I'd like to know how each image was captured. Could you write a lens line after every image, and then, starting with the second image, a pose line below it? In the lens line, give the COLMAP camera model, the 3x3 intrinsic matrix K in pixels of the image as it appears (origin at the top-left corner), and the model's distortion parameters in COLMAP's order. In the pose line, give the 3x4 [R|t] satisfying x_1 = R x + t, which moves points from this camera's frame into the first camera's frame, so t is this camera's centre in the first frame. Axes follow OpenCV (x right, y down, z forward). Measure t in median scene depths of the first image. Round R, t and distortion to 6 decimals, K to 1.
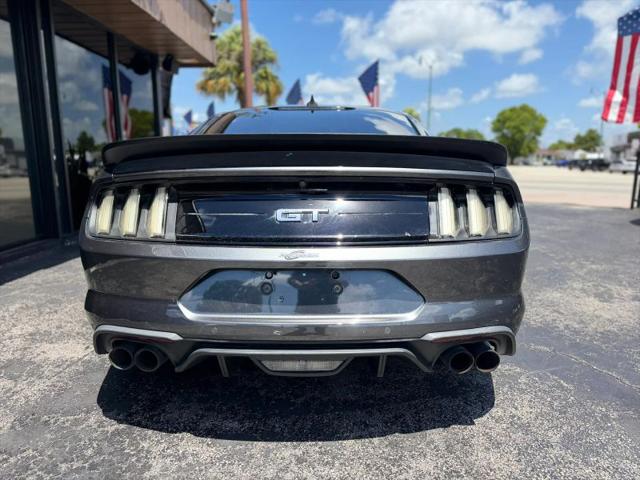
lens RADIAL K [[453.6, 0, 320.0], [0, 453.6, 240.0], [0, 0, 1]] dist [0.007351, -0.007722]
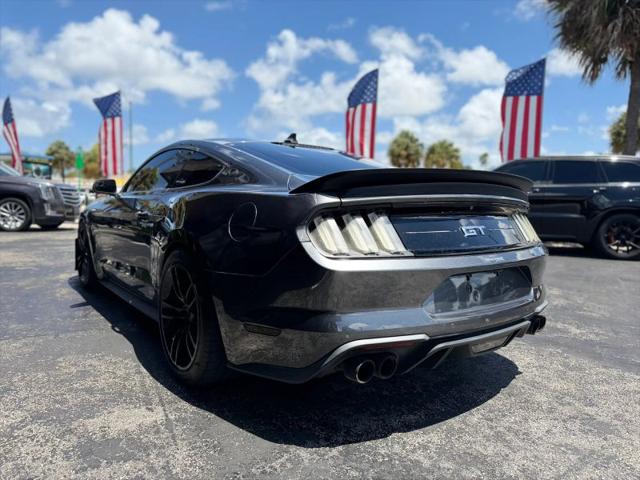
lens RADIAL K [[451.6, 0, 321.6], [0, 451.6, 236.2], [0, 0, 1]] dist [0.025538, -0.026592]
pose [[0.794748, -0.029831, 0.606206, -1.062795], [0.083809, 0.994617, -0.060931, 0.003341], [-0.601125, 0.099231, 0.792970, 0.185912]]
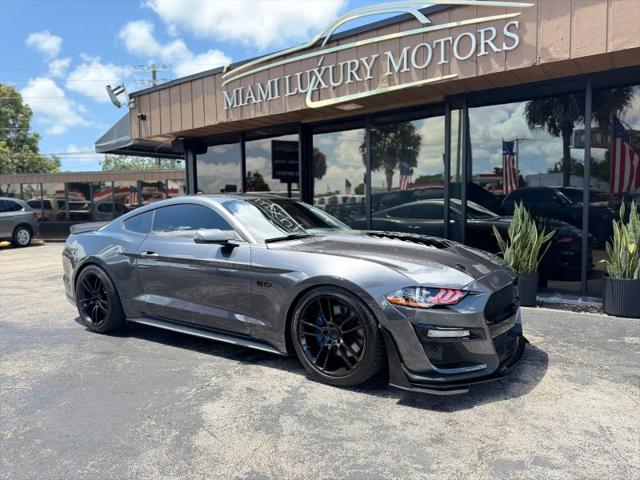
lens RADIAL K [[454.3, 0, 315.9], [0, 454.3, 238.6], [0, 0, 1]] dist [0.004484, -0.003093]
pose [[-0.559856, 0.065650, -0.825985, 1.976023], [-0.127142, 0.978244, 0.163929, -0.821319], [0.818778, 0.196794, -0.539329, 3.906803]]
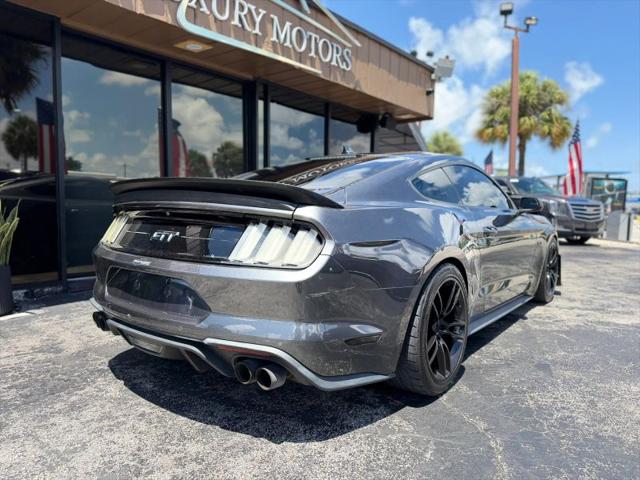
lens RADIAL K [[453.6, 0, 320.0], [0, 453.6, 240.0], [0, 0, 1]] dist [0.007351, -0.007722]
pose [[0.797084, 0.064999, -0.600360, 1.038355], [-0.125324, 0.990350, -0.059169, -0.018103], [0.590720, 0.122403, 0.797538, 0.149433]]
